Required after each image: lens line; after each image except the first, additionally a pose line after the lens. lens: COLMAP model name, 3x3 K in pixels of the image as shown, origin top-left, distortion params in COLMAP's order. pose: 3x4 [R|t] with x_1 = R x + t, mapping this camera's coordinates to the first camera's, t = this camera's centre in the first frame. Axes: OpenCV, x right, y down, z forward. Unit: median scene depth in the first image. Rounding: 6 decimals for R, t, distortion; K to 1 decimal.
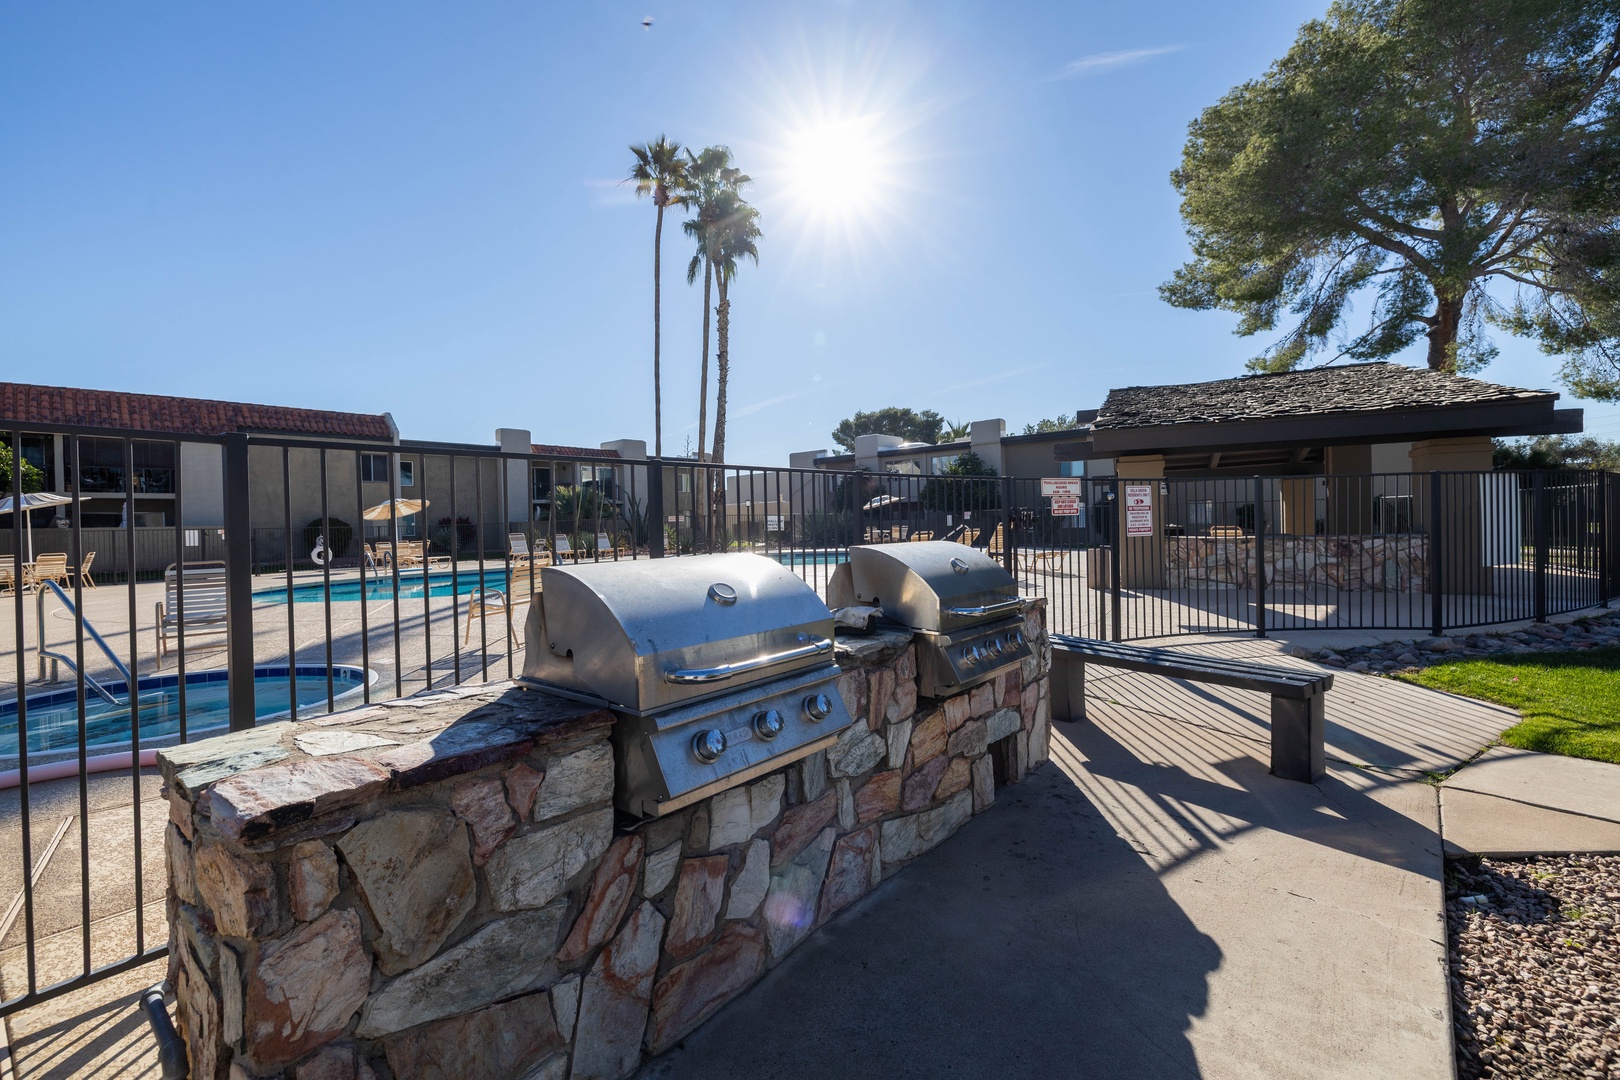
lens RADIAL K [[673.6, 0, 800.3], [0, 673.6, 539.5], [0, 0, 1]] dist [-0.009759, -0.000372]
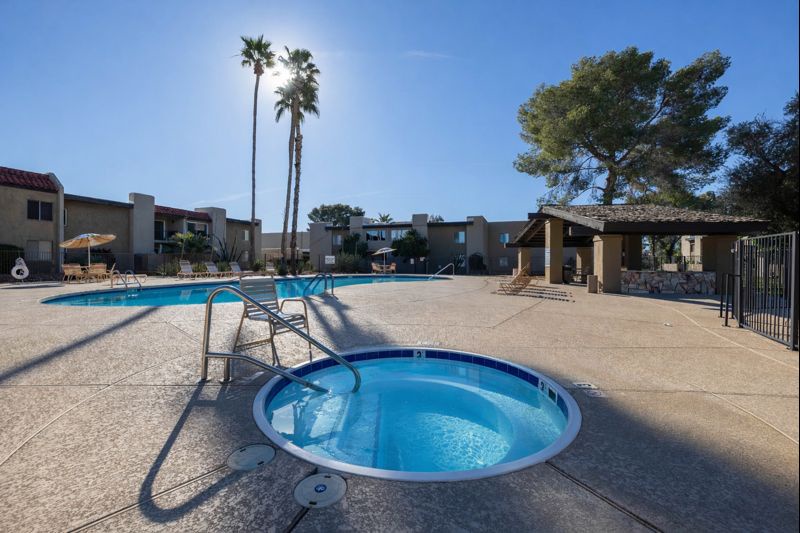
lens RADIAL K [[332.7, 0, 399.5], [0, 332.7, 268.3], [0, 0, 1]] dist [-0.009759, -0.000372]
pose [[0.924587, 0.022898, 0.380283, -0.175947], [-0.019801, 0.999731, -0.012054, 0.005858], [-0.380457, 0.003615, 0.924792, 0.068241]]
